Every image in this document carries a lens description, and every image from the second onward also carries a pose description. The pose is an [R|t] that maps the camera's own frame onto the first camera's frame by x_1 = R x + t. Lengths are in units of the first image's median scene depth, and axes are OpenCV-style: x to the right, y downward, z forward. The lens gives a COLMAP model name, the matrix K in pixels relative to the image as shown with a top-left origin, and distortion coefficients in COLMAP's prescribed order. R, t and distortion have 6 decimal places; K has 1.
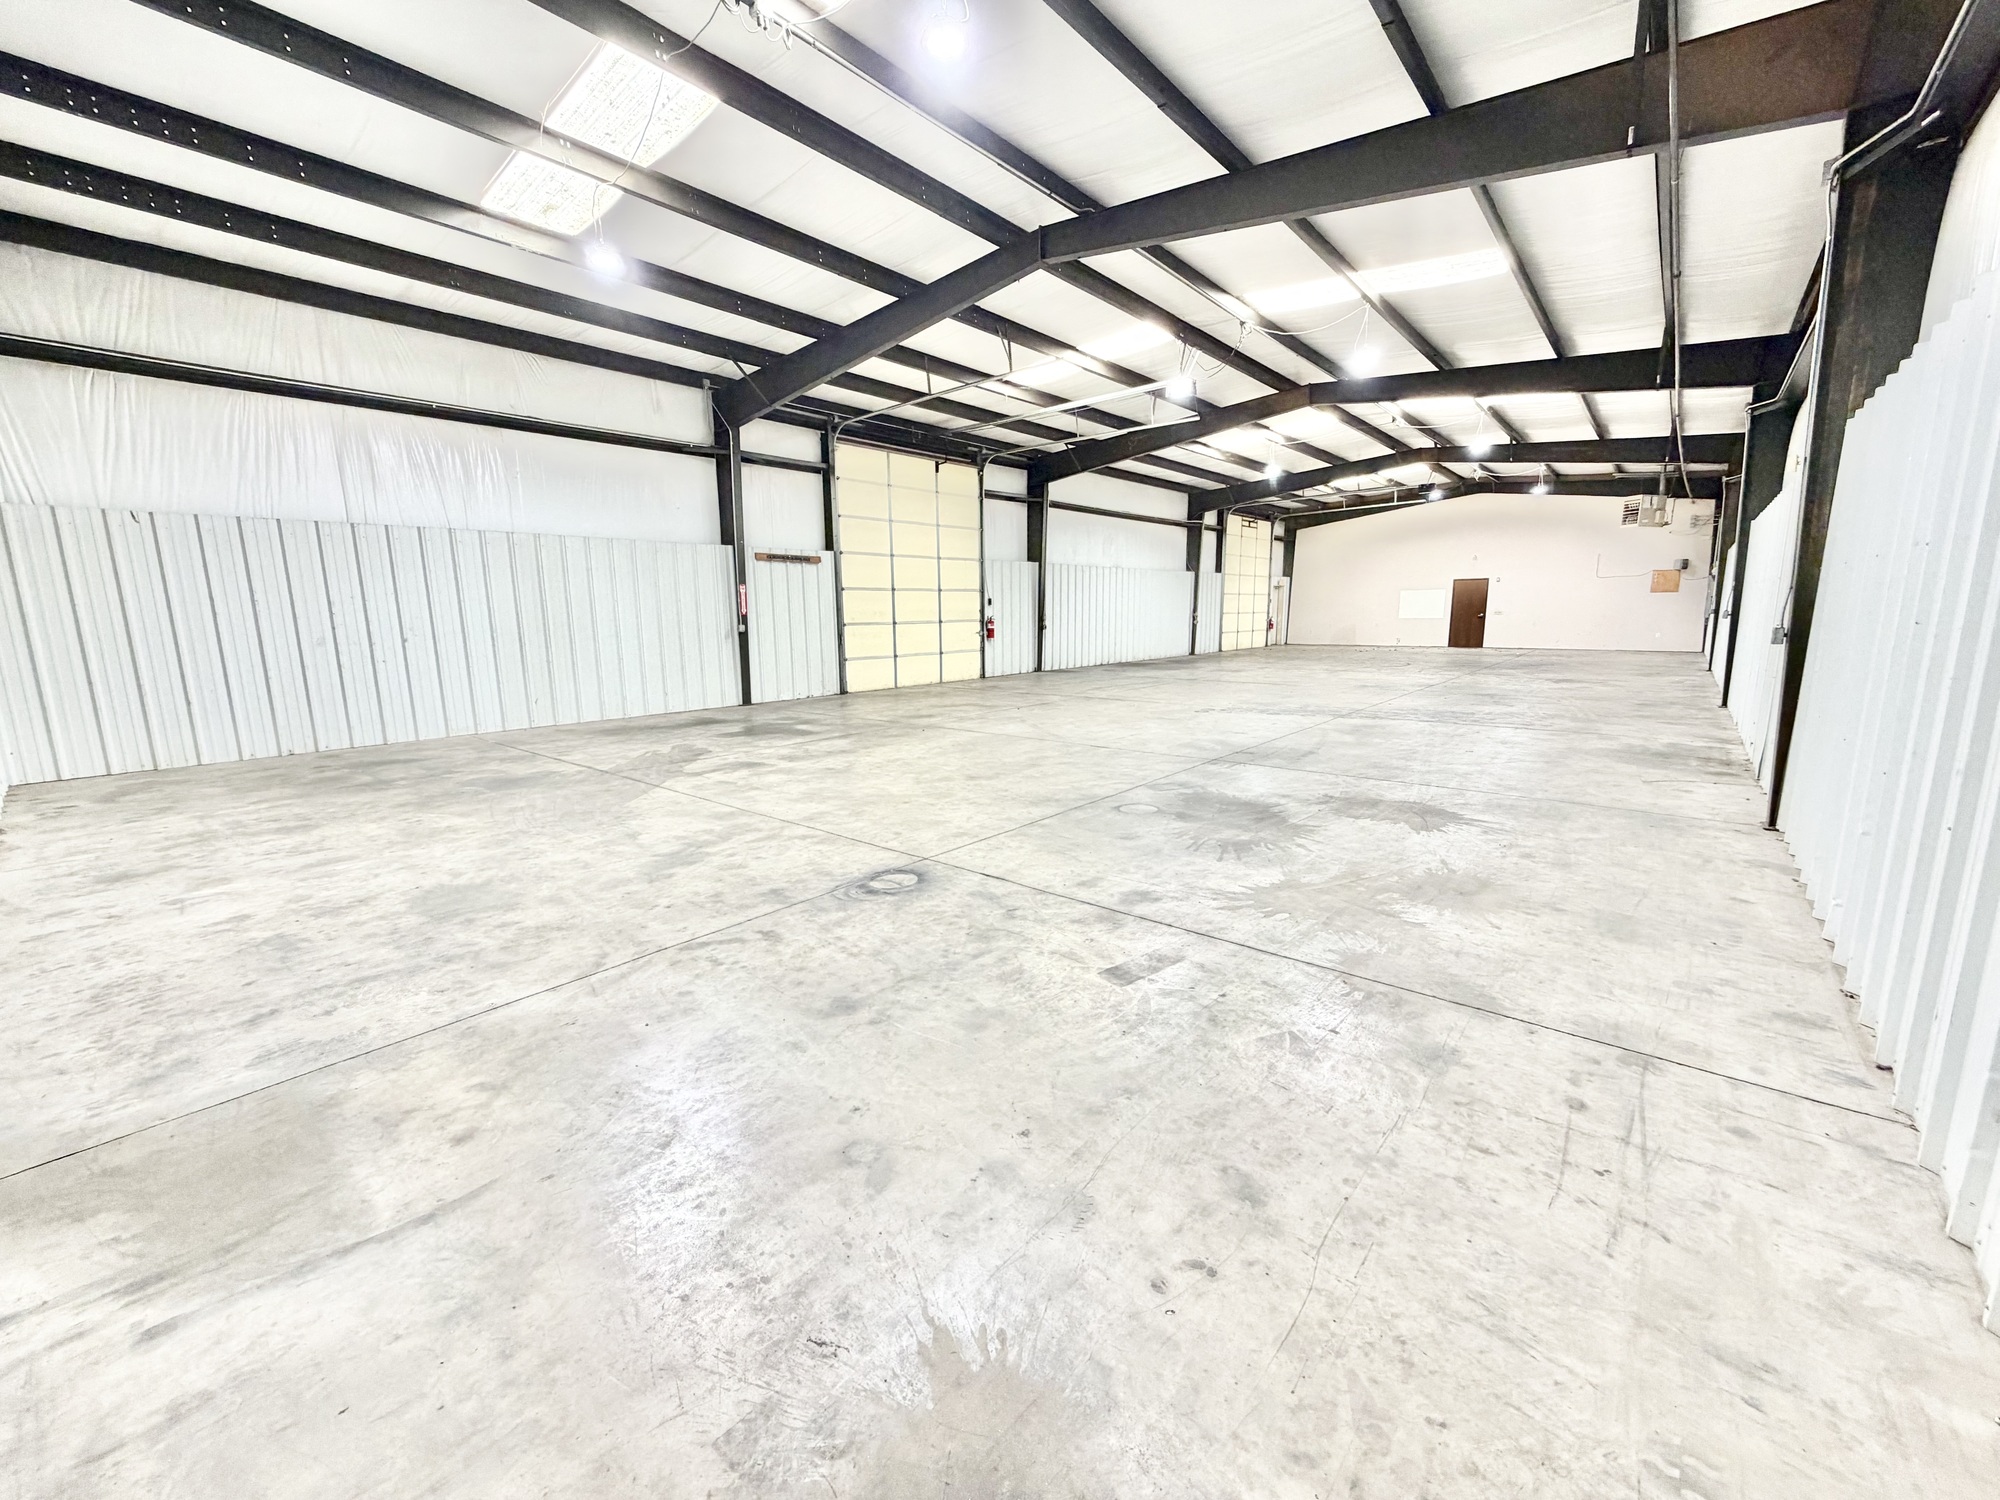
lens RADIAL K [[794.2, 0, 993.9], [0, 794.2, 751.6], [0, 0, 1]] dist [-0.001886, 0.000222]
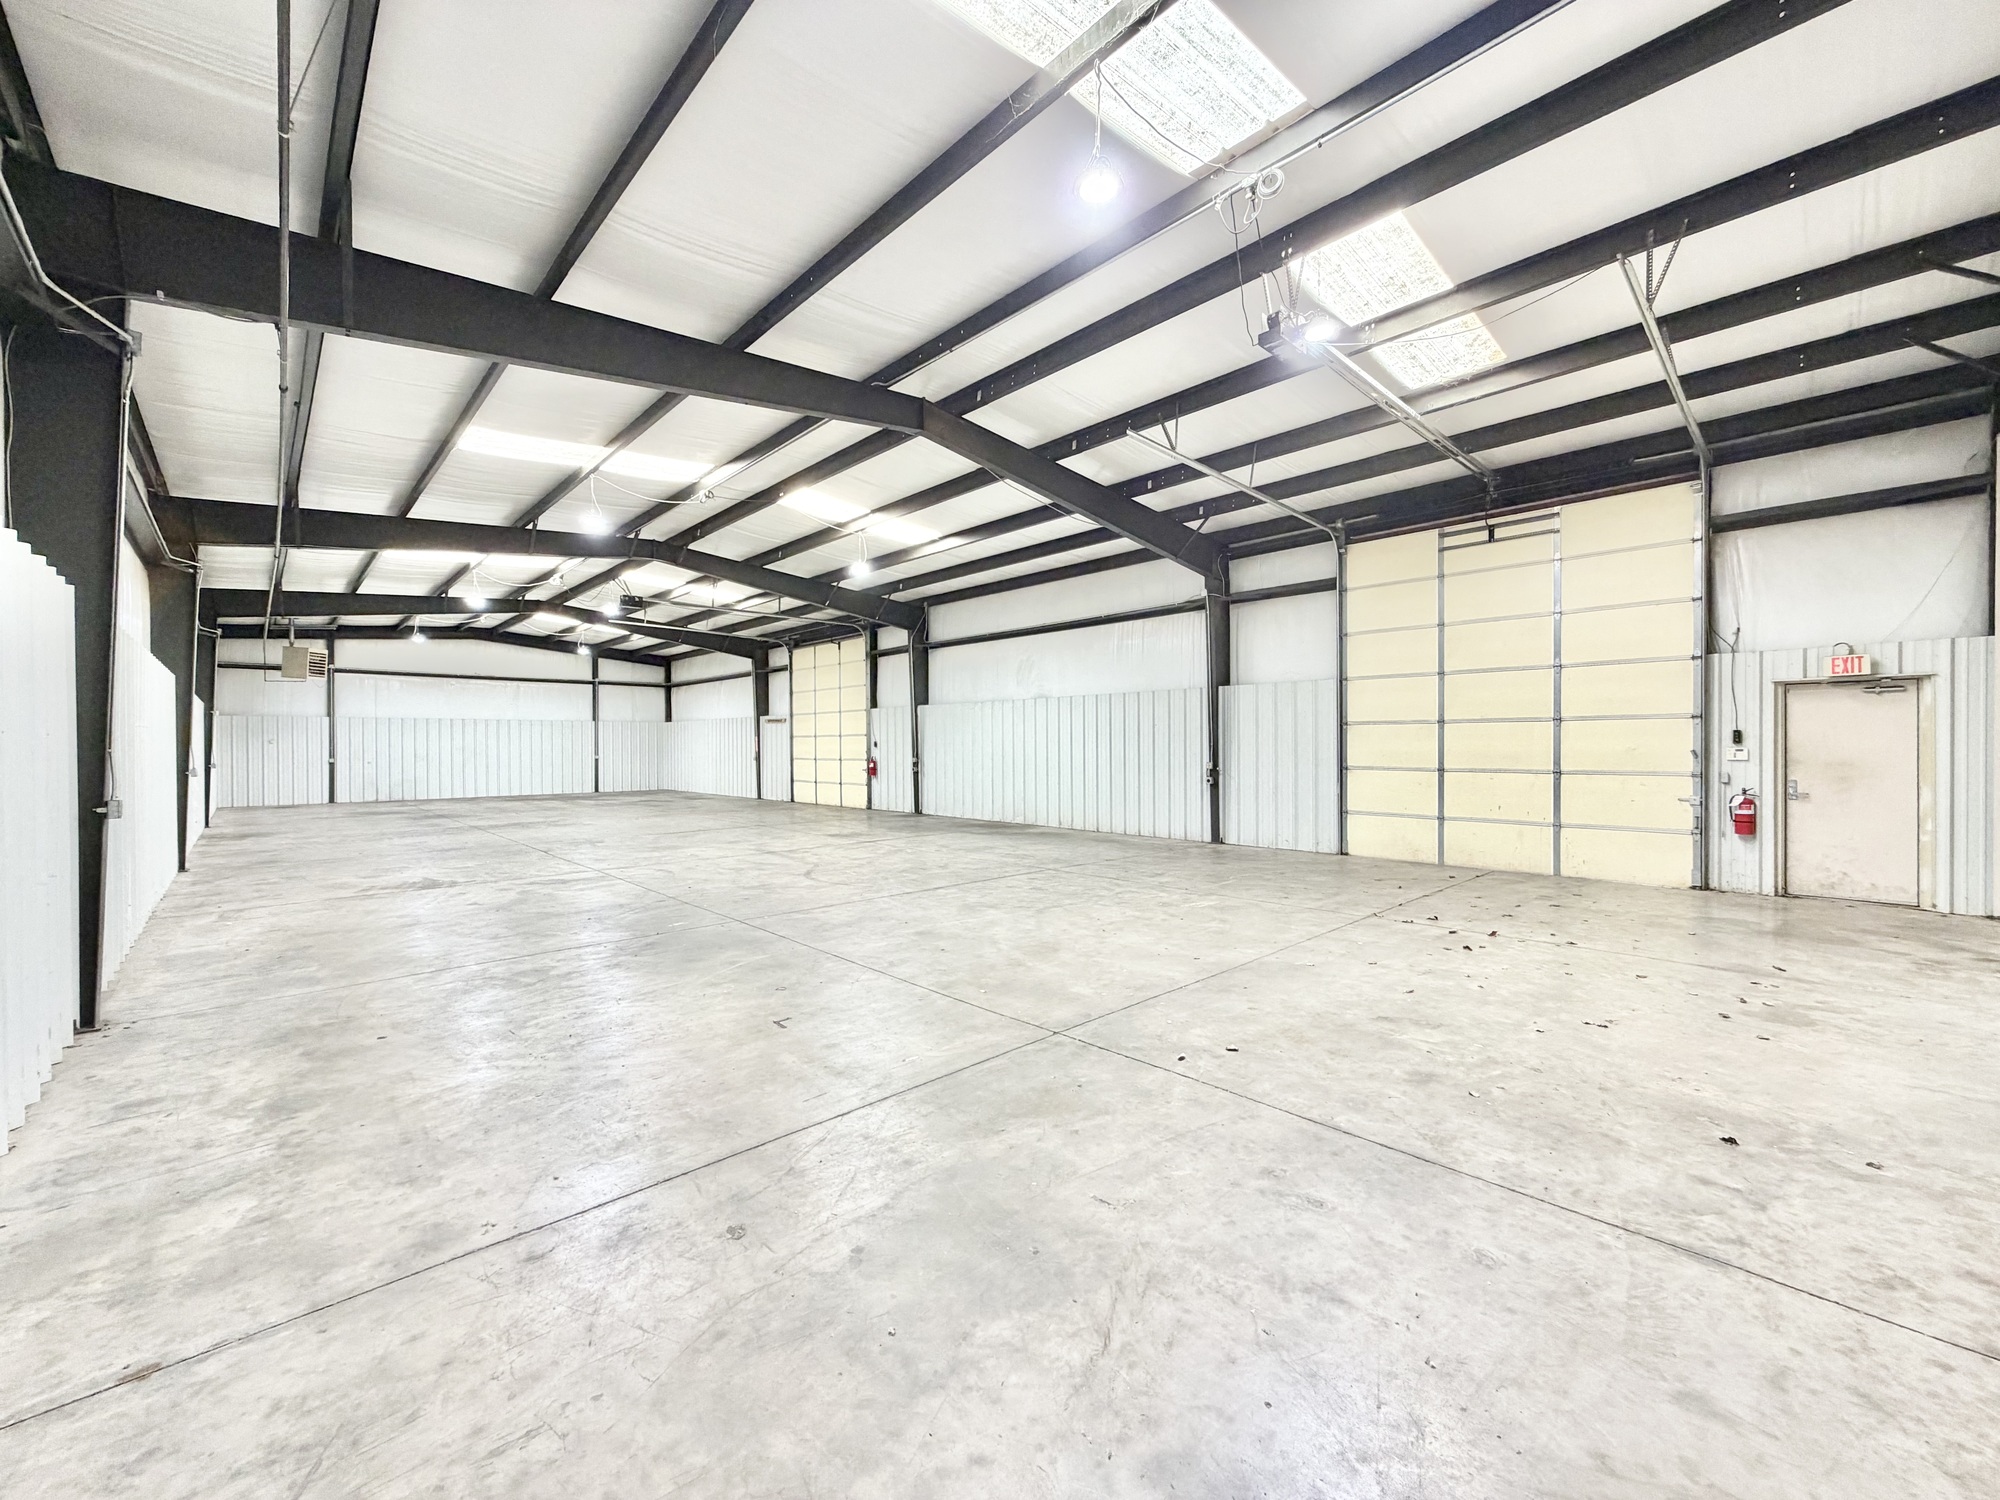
lens RADIAL K [[794.2, 0, 990.5], [0, 794.2, 749.6], [0, 0, 1]] dist [-0.001886, 0.000222]
pose [[-0.114654, 0.013257, -0.993317, 1.352156], [-0.175189, 0.983970, 0.033354, -0.300626], [0.977836, 0.177843, -0.110493, 1.562425]]
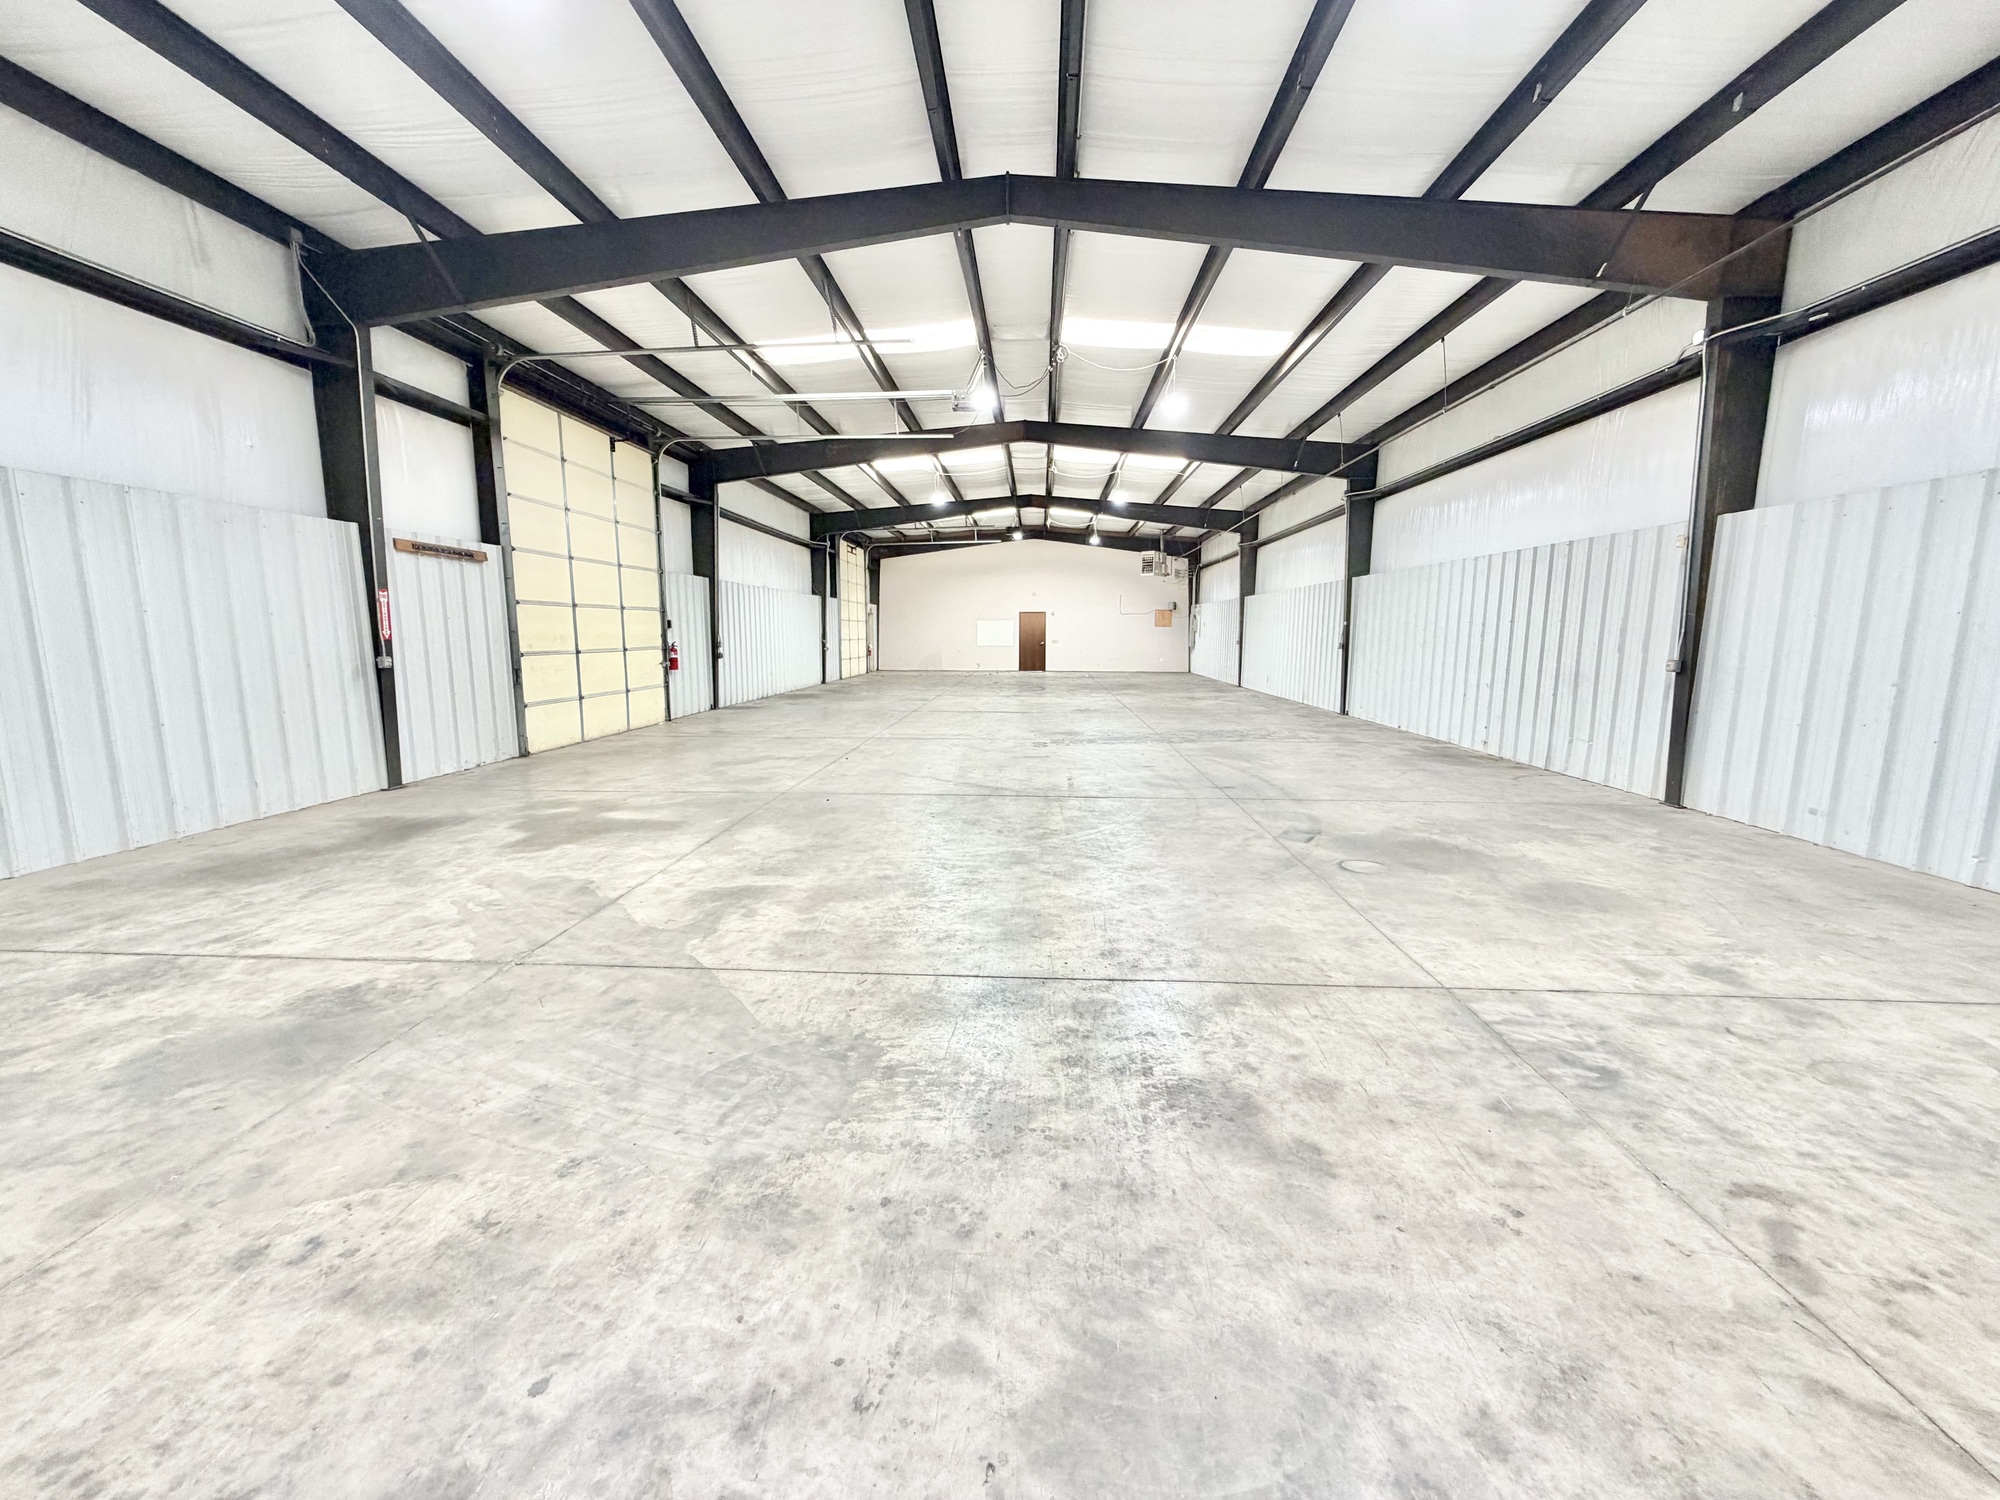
lens RADIAL K [[794.2, 0, 998.3], [0, 794.2, 747.9], [0, 0, 1]] dist [-0.001886, 0.000222]
pose [[0.797143, -0.072759, 0.599391, -0.275234], [0.093916, 0.995572, -0.004051, -0.039331], [-0.596442, 0.059521, 0.800447, 0.217434]]
